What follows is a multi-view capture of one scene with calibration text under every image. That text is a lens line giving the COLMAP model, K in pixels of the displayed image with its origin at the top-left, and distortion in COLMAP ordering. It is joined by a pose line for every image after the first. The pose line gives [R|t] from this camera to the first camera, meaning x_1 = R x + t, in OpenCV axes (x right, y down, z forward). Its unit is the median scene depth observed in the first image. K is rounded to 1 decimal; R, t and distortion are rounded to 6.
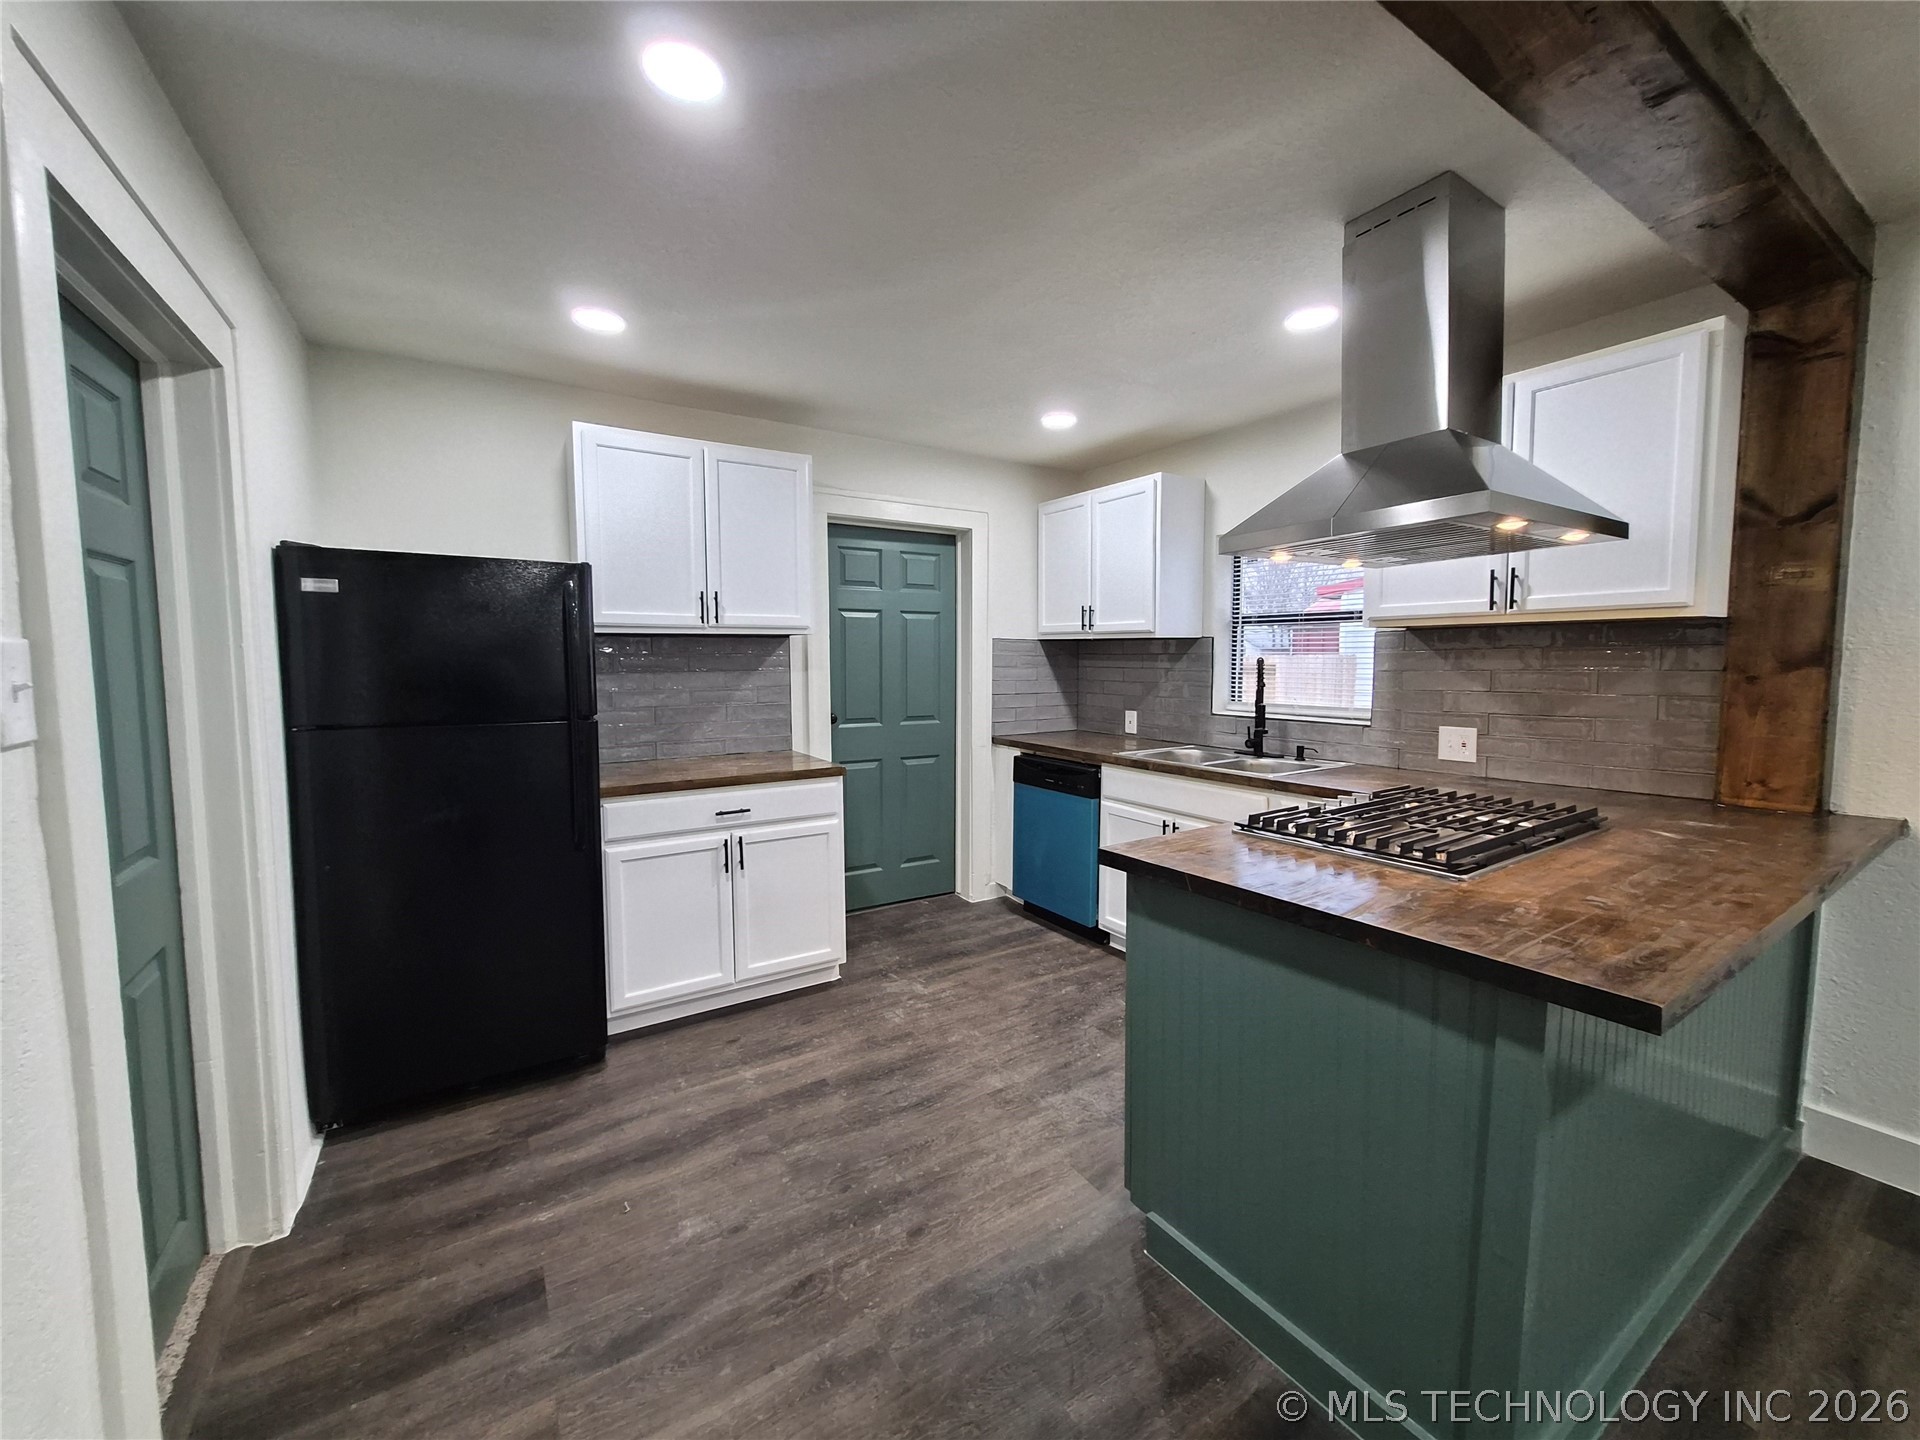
lens RADIAL K [[754.2, 0, 963.2], [0, 754.2, 710.2], [0, 0, 1]] dist [-0.001132, -0.000465]
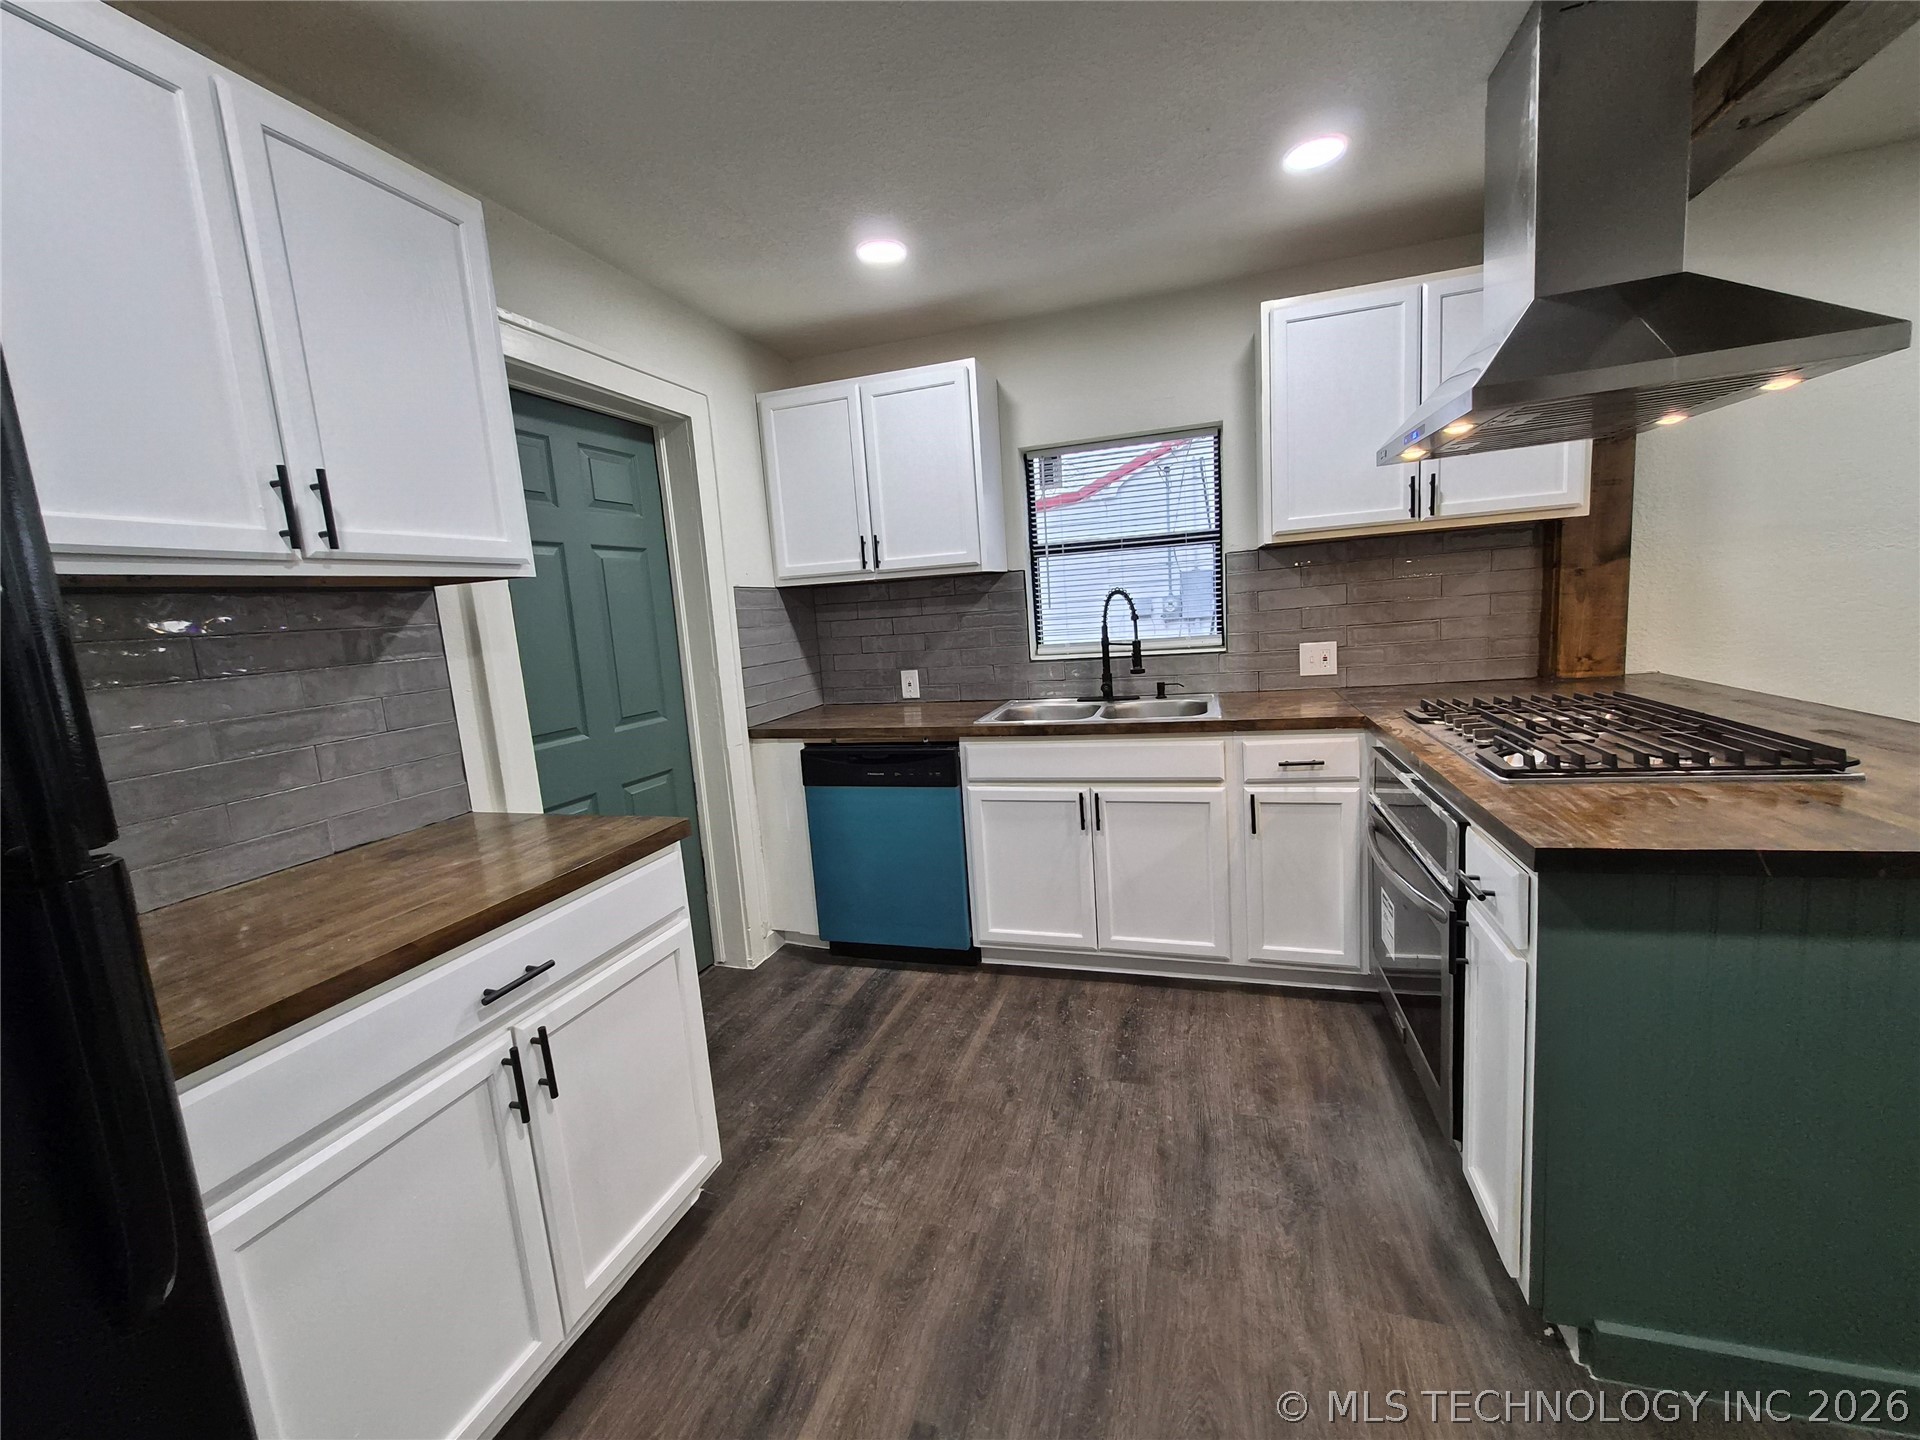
lens RADIAL K [[754.2, 0, 963.2], [0, 754.2, 710.2], [0, 0, 1]] dist [-0.001132, -0.000465]
pose [[0.769679, -0.140077, 0.622874, -0.283824], [0.113996, 0.990108, 0.081799, -0.019369], [-0.628171, 0.008047, 0.778034, 0.401038]]
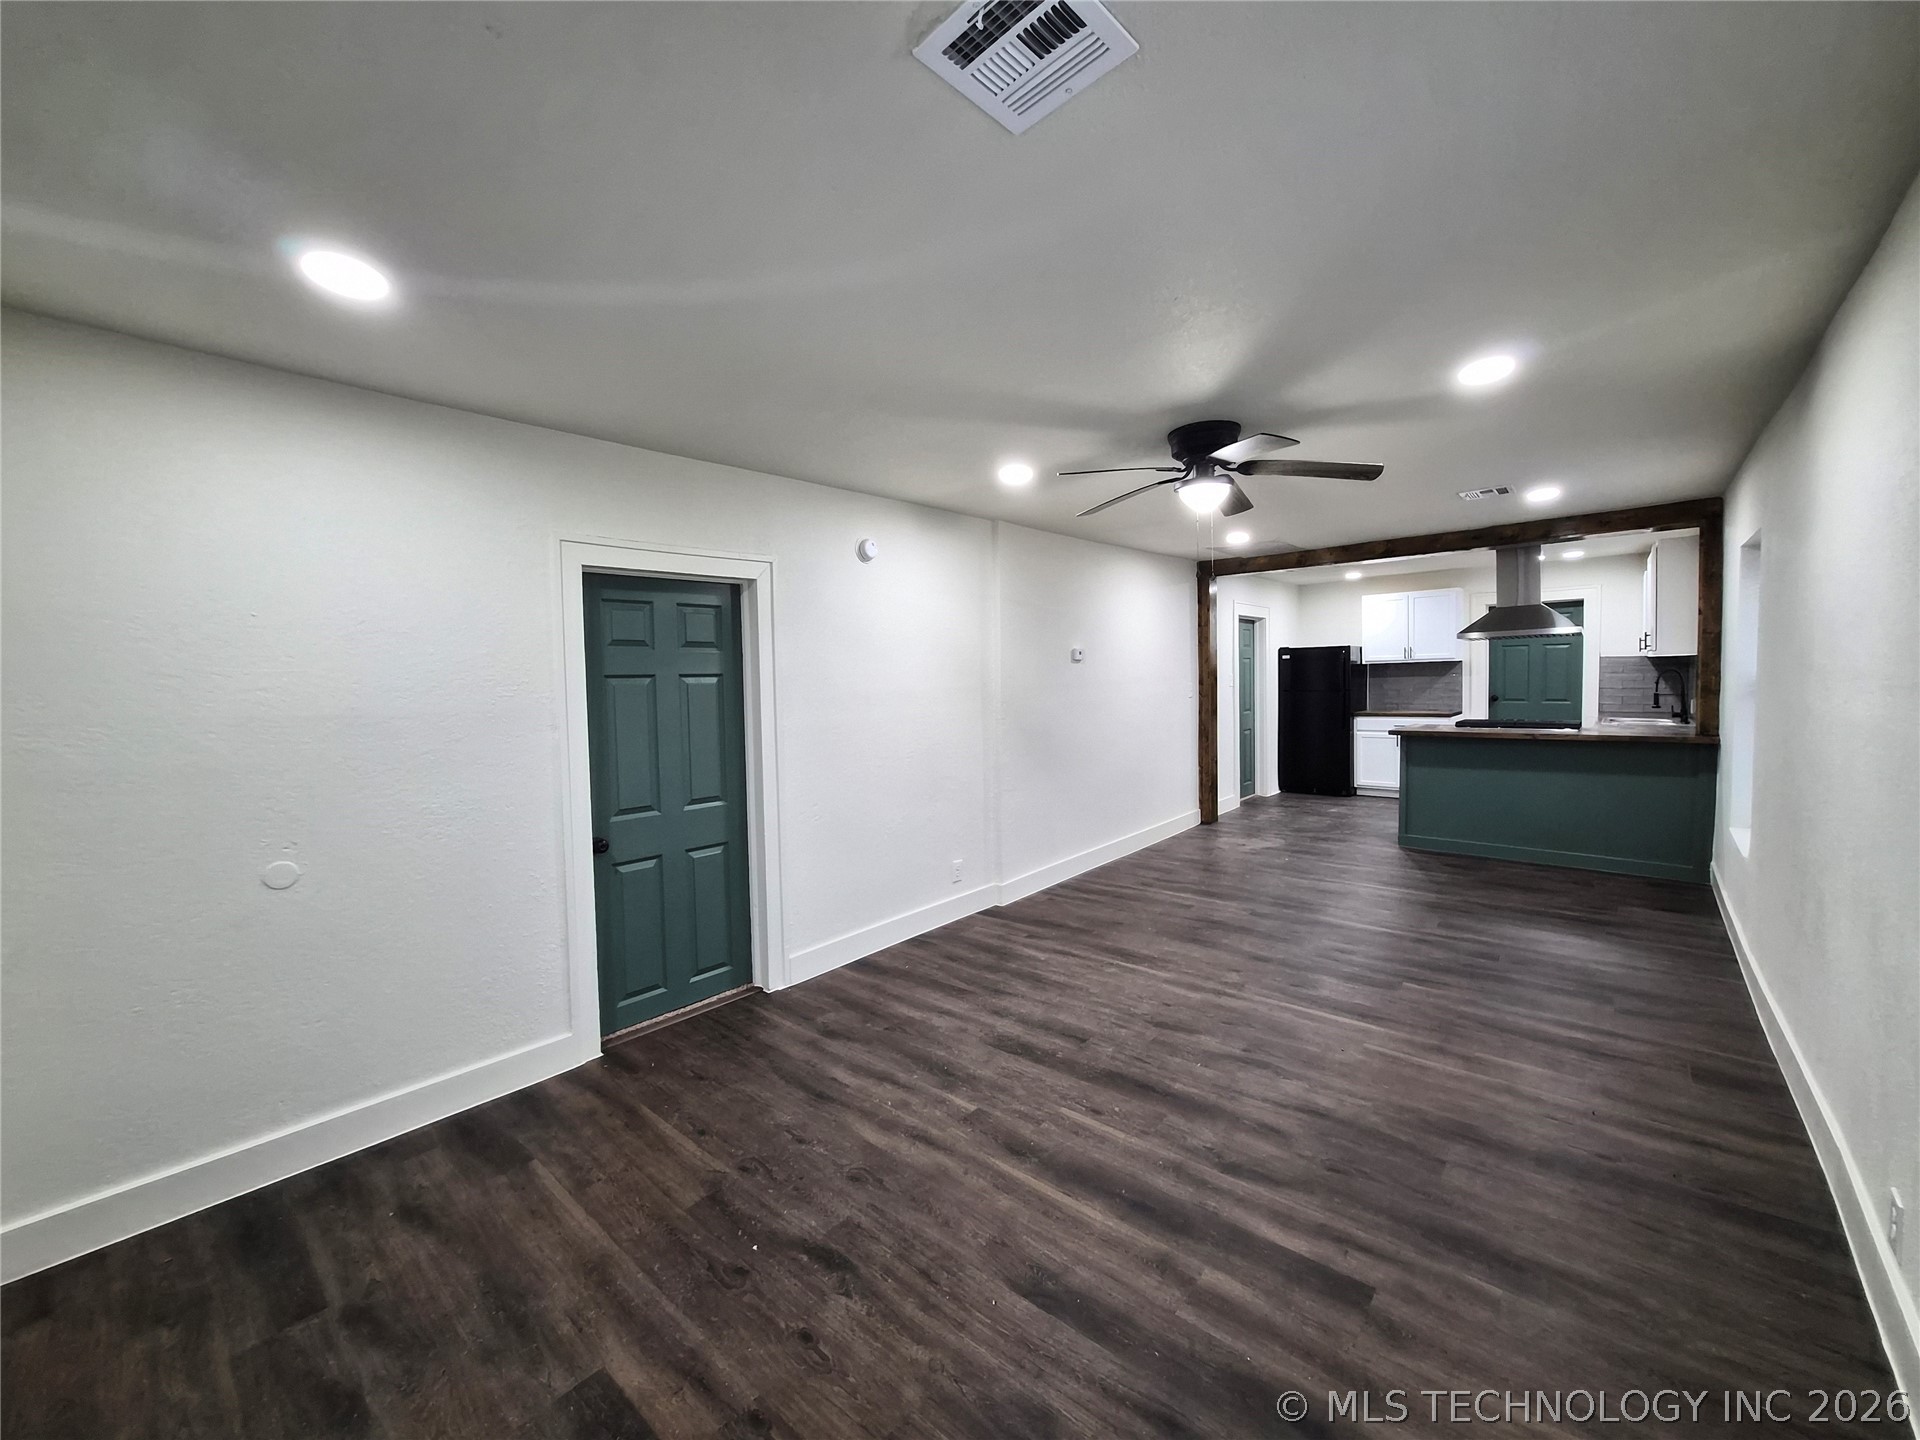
lens RADIAL K [[754.2, 0, 963.2], [0, 754.2, 710.2], [0, 0, 1]] dist [-0.001132, -0.000465]
pose [[0.278154, 0.043884, -0.959533, 1.558525], [-0.038466, 0.998663, 0.034522, 0.031849], [0.959766, 0.027307, 0.279470, -1.093538]]
